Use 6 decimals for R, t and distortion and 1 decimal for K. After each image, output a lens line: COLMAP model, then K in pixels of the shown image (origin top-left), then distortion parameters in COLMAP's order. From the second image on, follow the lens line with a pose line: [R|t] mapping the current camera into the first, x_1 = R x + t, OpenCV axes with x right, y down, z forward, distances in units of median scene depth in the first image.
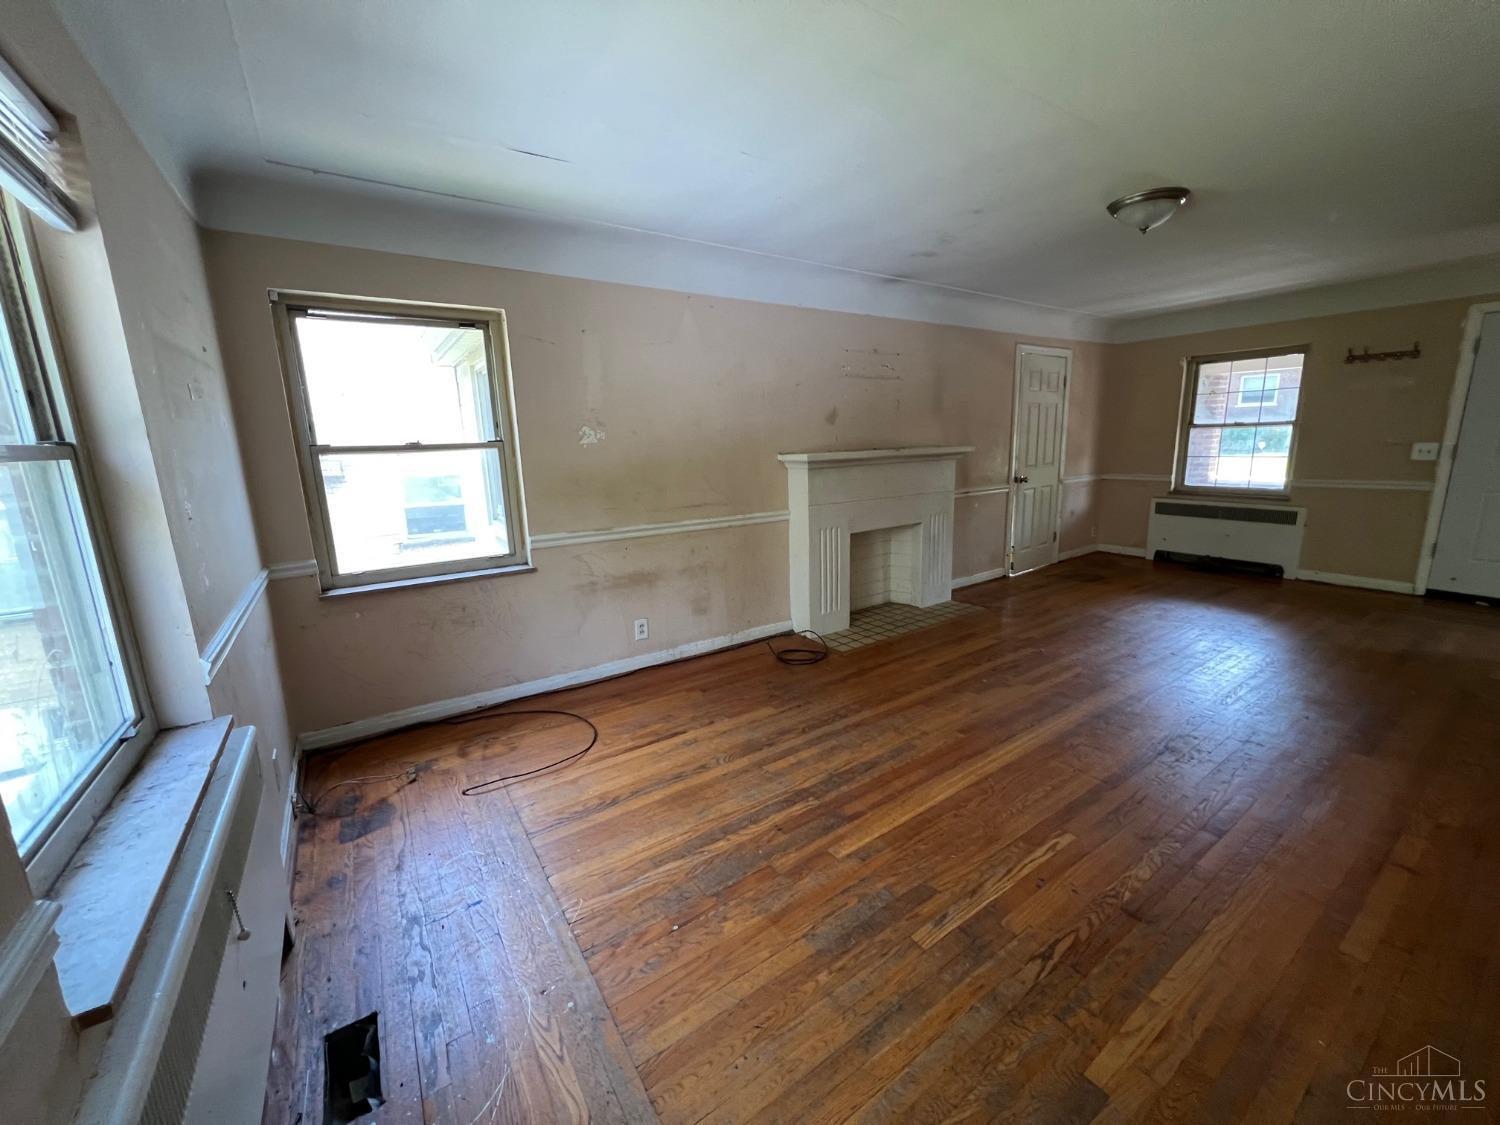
lens RADIAL K [[597.6, 0, 747.5], [0, 597.6, 557.8], [0, 0, 1]] dist [-0.000018, -0.000244]
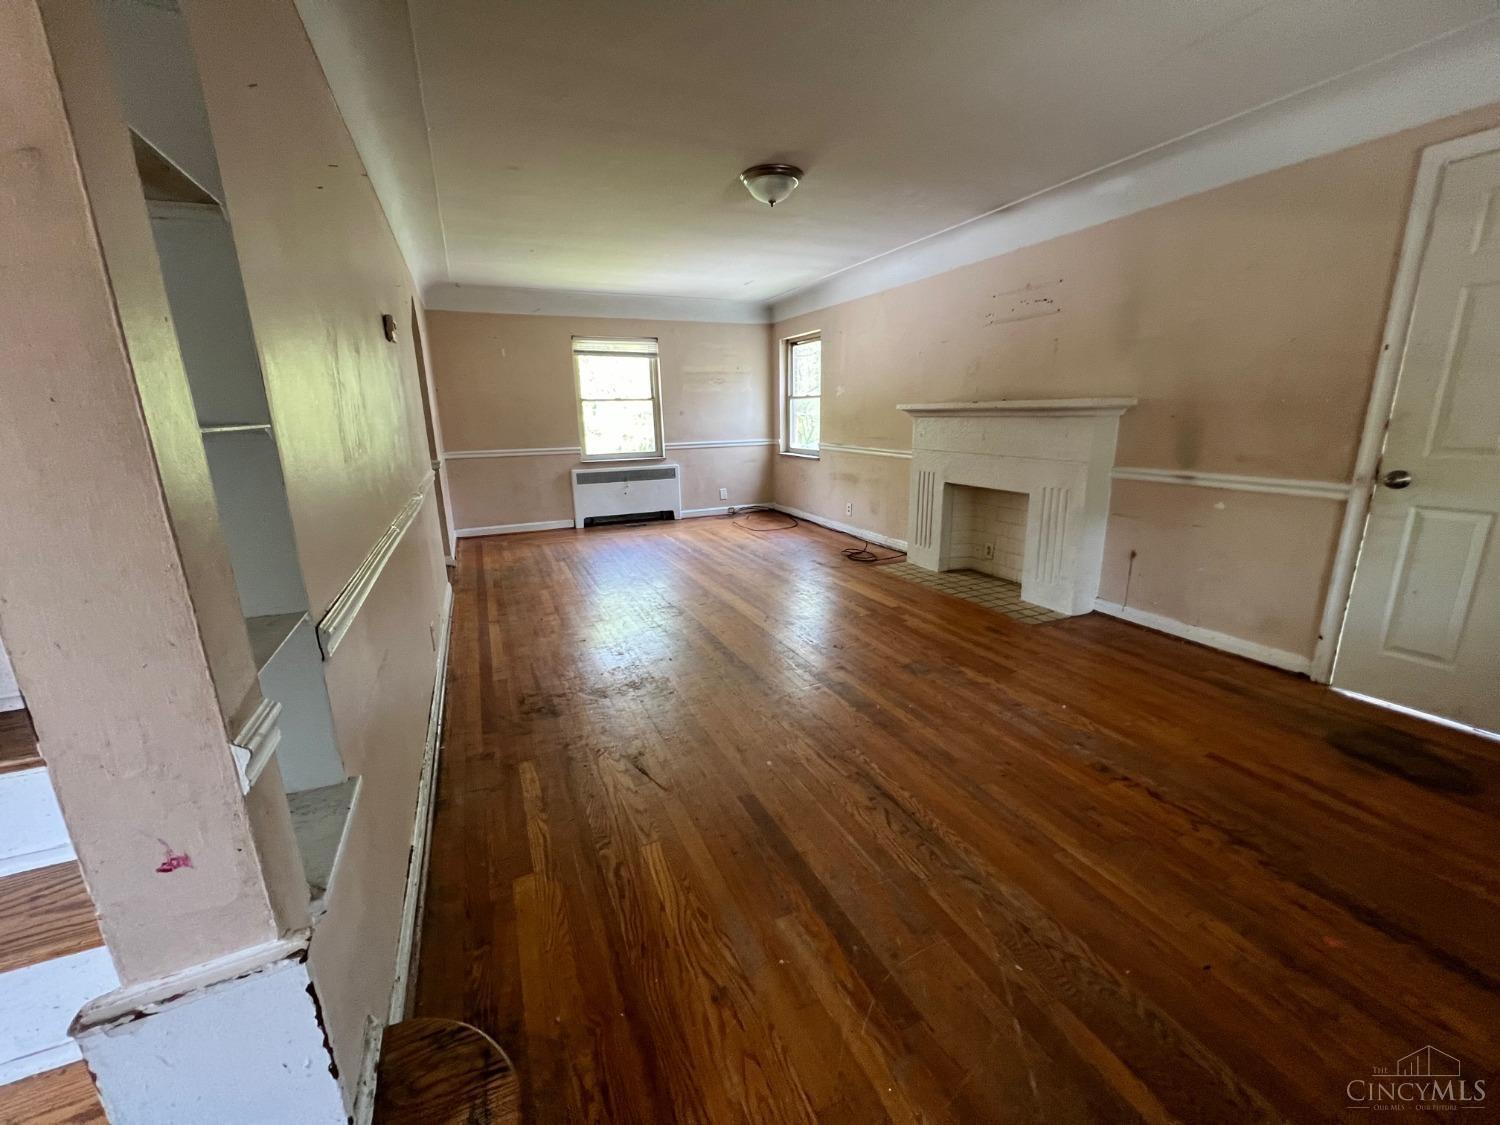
lens RADIAL K [[597.6, 0, 747.5], [0, 597.6, 557.8], [0, 0, 1]] dist [-0.000018, -0.000244]
pose [[-0.179299, 0.265249, -0.947362, 1.302415], [-0.168146, 0.940535, 0.295161, -0.172258], [0.969319, 0.212217, -0.124036, 0.847528]]
